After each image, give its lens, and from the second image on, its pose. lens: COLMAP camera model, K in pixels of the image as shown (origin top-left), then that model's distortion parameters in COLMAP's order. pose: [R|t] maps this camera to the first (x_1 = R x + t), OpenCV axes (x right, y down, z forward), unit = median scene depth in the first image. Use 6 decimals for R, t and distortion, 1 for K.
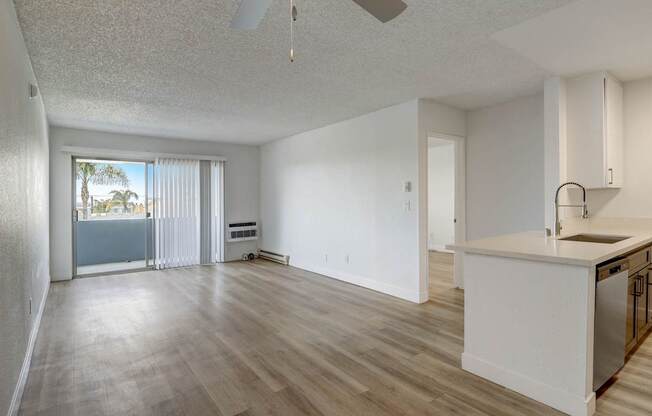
lens RADIAL K [[336.8, 0, 326.8], [0, 336.8, 206.4], [0, 0, 1]] dist [-0.002682, -0.001423]
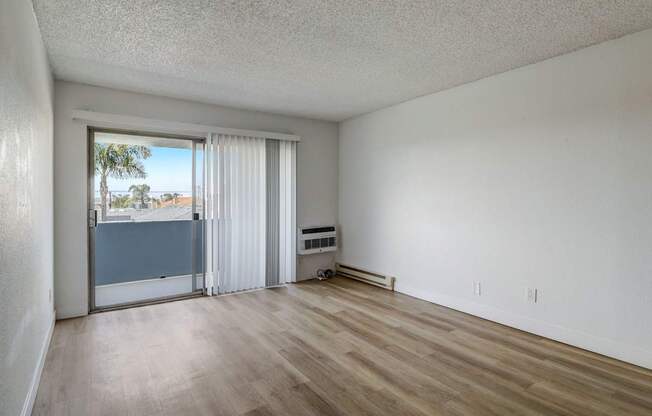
lens RADIAL K [[336.8, 0, 326.3], [0, 336.8, 207.1], [0, 0, 1]] dist [-0.002682, -0.001423]
pose [[0.999257, 0.008548, -0.037590, -0.222380], [-0.008117, 0.999900, 0.011606, -0.004064], [0.037685, -0.011292, 0.999226, 0.299113]]
